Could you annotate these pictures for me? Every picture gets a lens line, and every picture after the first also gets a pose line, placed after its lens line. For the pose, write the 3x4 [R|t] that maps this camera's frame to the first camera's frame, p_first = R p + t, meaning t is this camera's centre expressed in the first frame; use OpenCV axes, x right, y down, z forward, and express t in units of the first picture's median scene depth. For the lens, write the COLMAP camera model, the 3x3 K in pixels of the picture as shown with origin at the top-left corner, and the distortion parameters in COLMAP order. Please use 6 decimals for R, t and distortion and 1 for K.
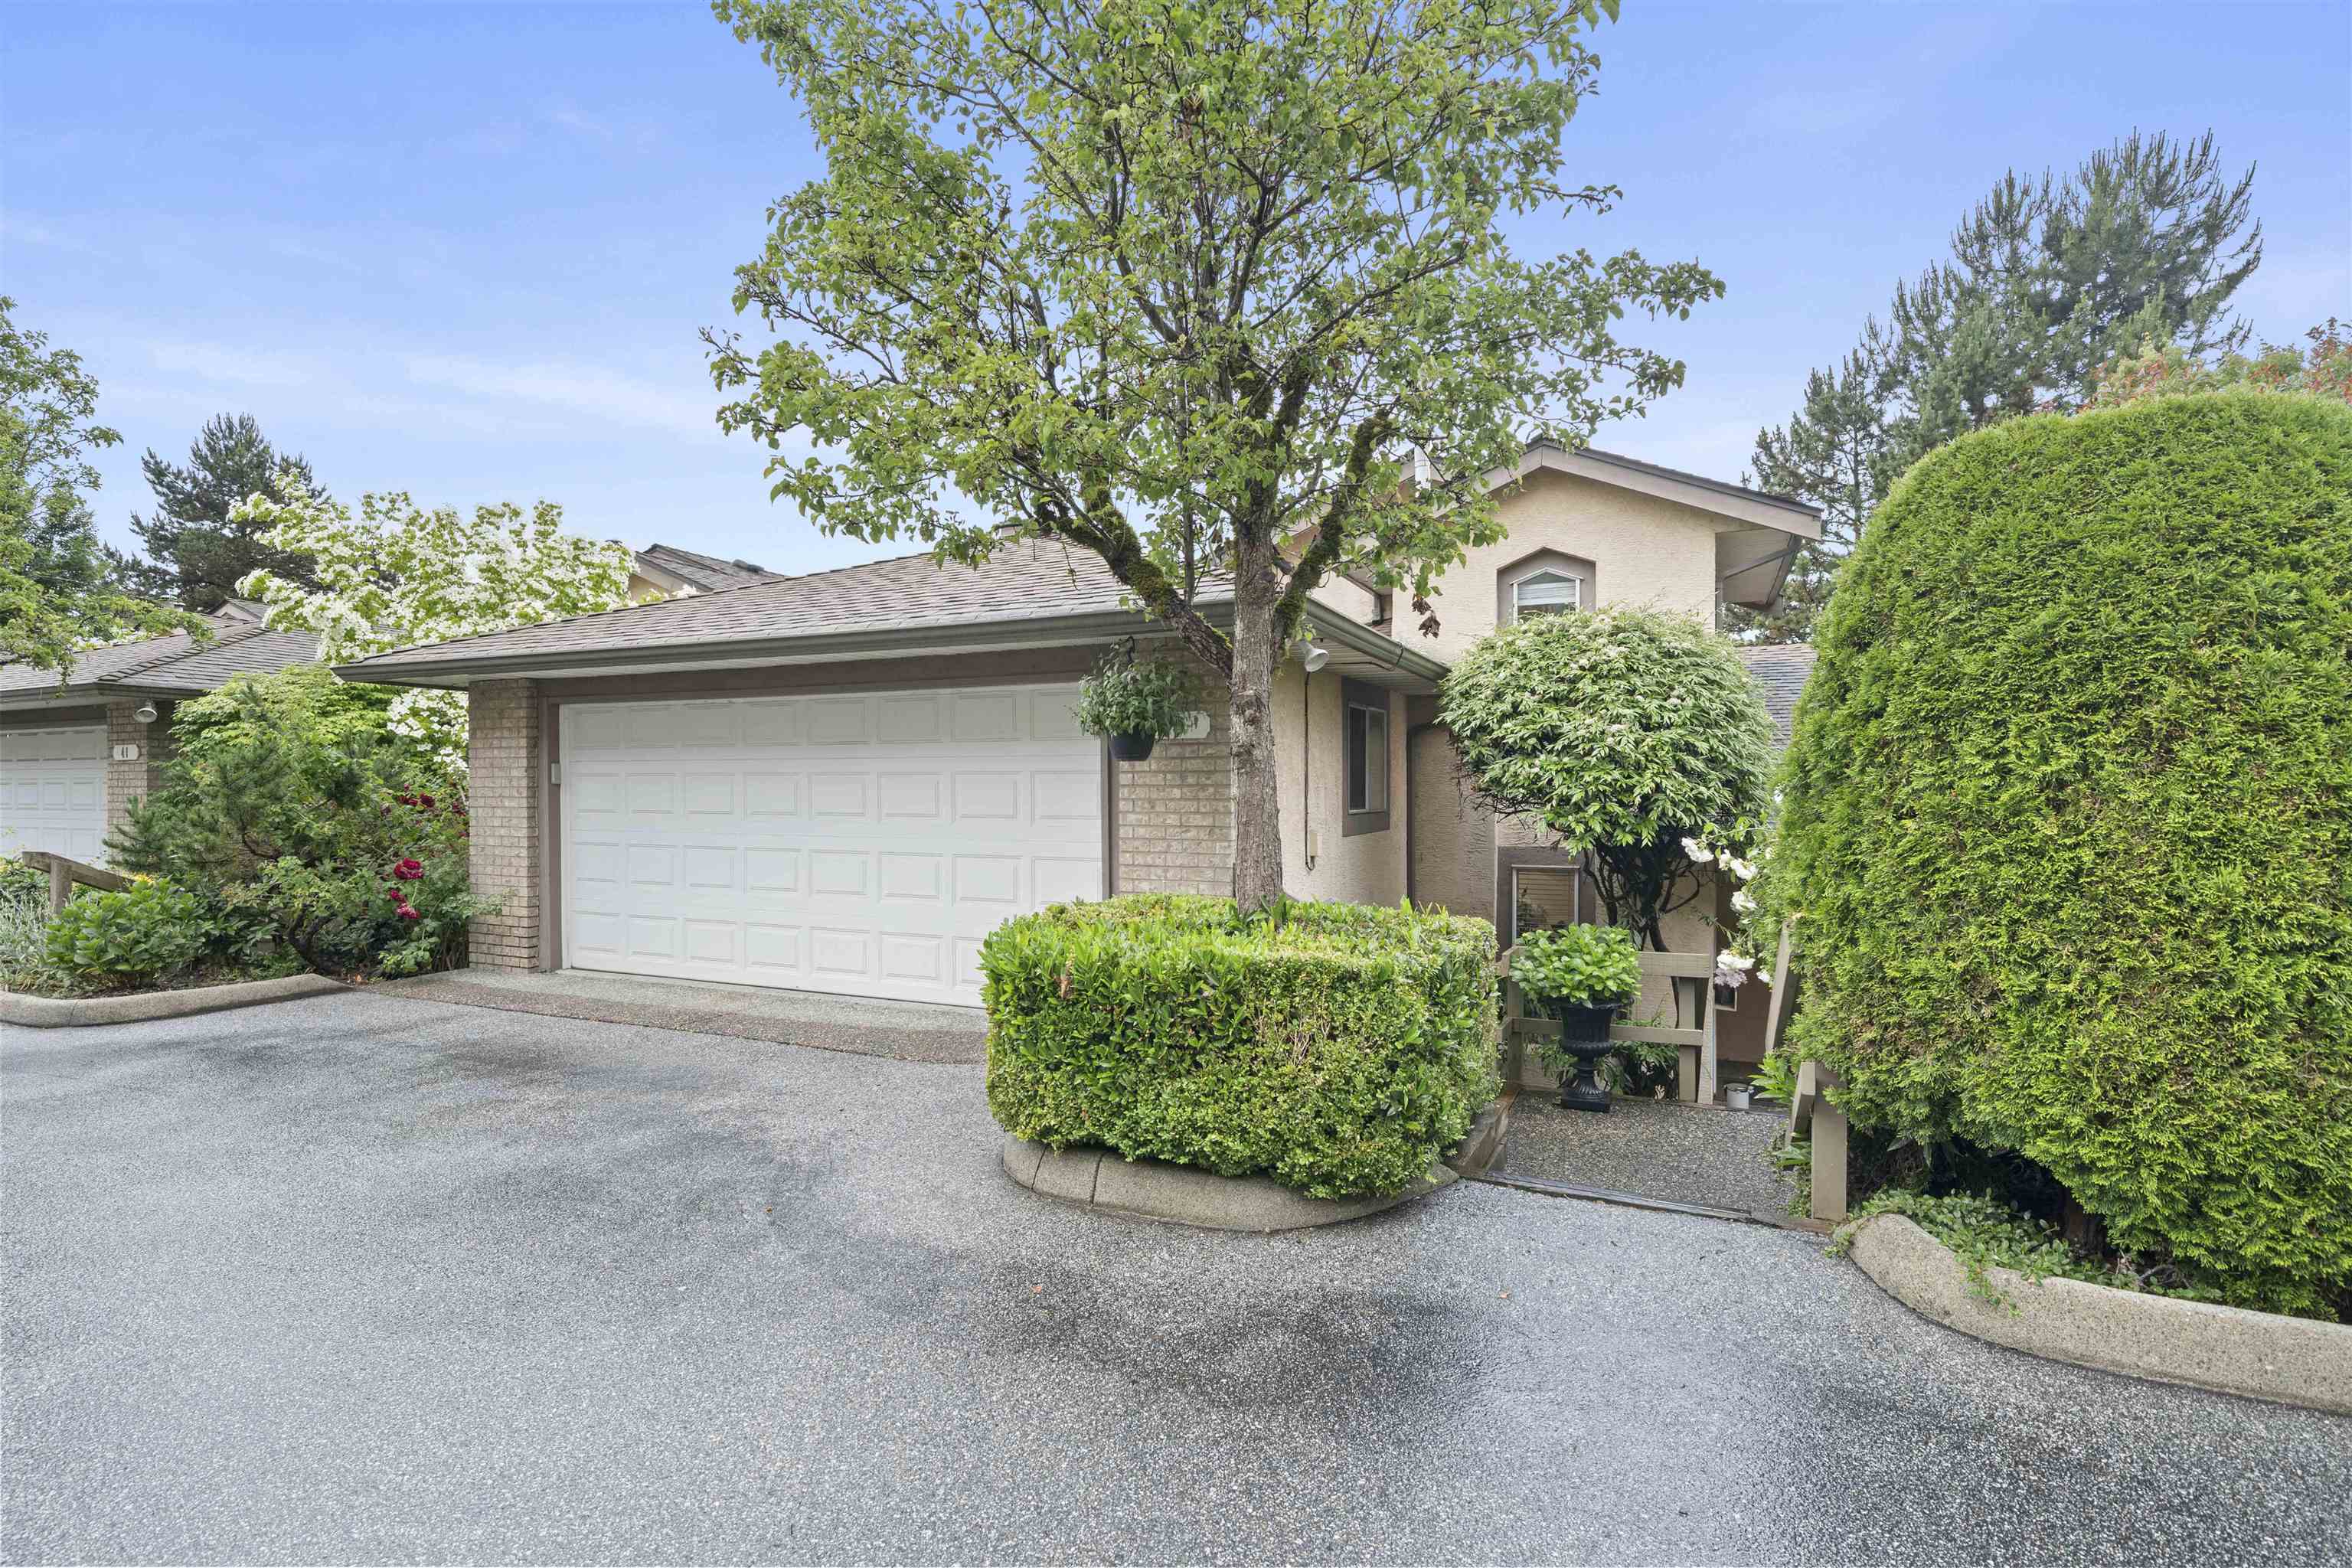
lens RADIAL K [[1142.4, 0, 1176.0], [0, 1142.4, 784.0], [0, 0, 1]] dist [-0.001654, -0.000566]
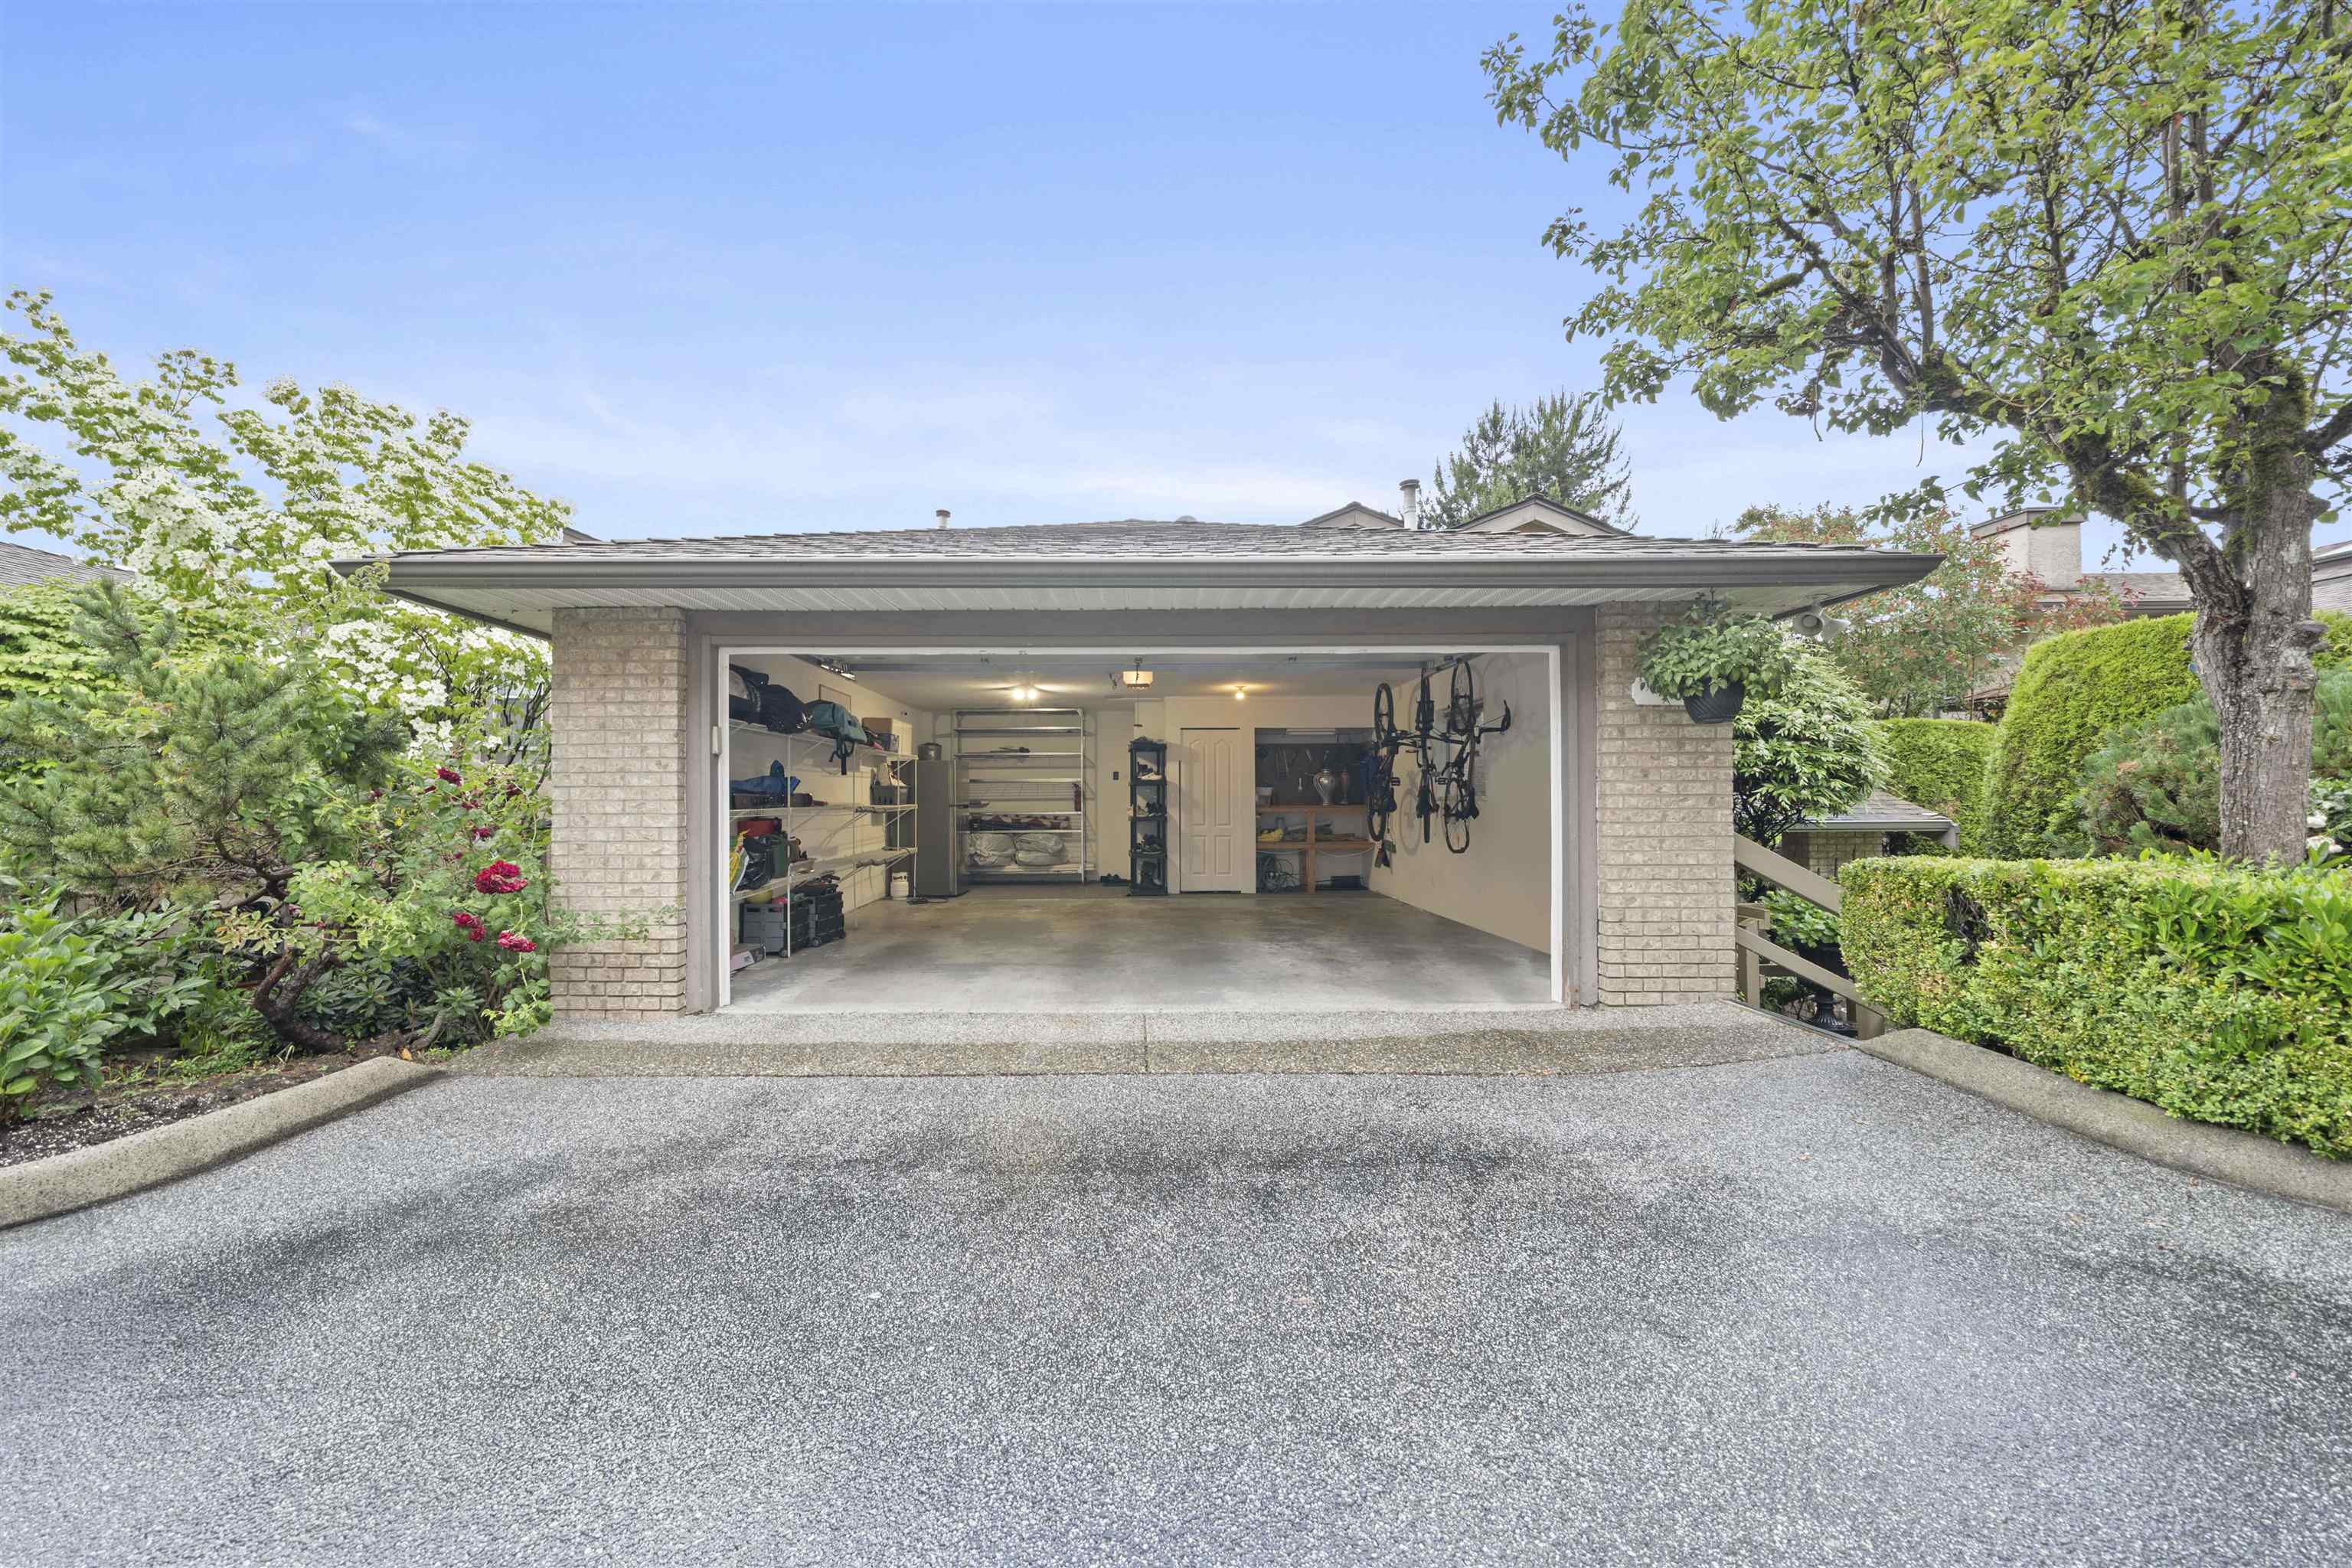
lens RADIAL K [[867.9, 0, 1167.5], [0, 867.9, 787.0], [0, 0, 1]] dist [-0.002123, -0.000134]
pose [[0.910310, 0.004534, 0.413902, -0.514332], [0.002247, 0.999871, -0.015894, 0.030399], [-0.413921, 0.015398, 0.910183, 0.375050]]
